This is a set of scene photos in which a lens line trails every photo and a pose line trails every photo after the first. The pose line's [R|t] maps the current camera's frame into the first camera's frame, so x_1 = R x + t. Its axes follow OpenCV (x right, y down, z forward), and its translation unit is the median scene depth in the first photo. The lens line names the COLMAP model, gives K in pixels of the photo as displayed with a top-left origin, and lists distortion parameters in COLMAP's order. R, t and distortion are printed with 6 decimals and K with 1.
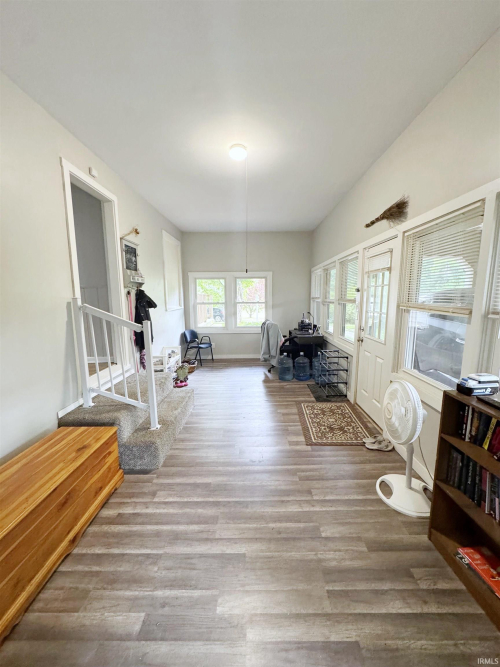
lens RADIAL K [[265.5, 0, 250.0], [0, 265.5, 333.5], [0, 0, 1]] dist [-0.002658, 0.000199]
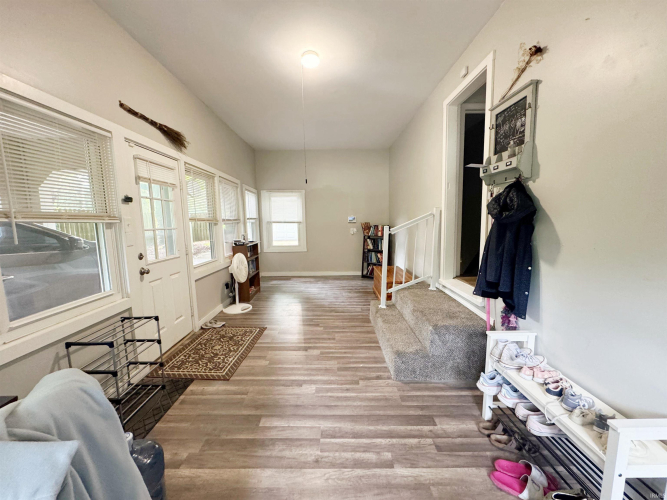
lens RADIAL K [[265.5, 0, 333.5], [0, 265.5, 250.0], [0, 0, 1]] dist [-0.002658, 0.000199]
pose [[-0.999397, 0.029081, -0.018973, -0.079314], [0.023297, 0.966757, 0.254633, -0.215027], [0.025748, 0.254038, -0.966852, 1.811999]]
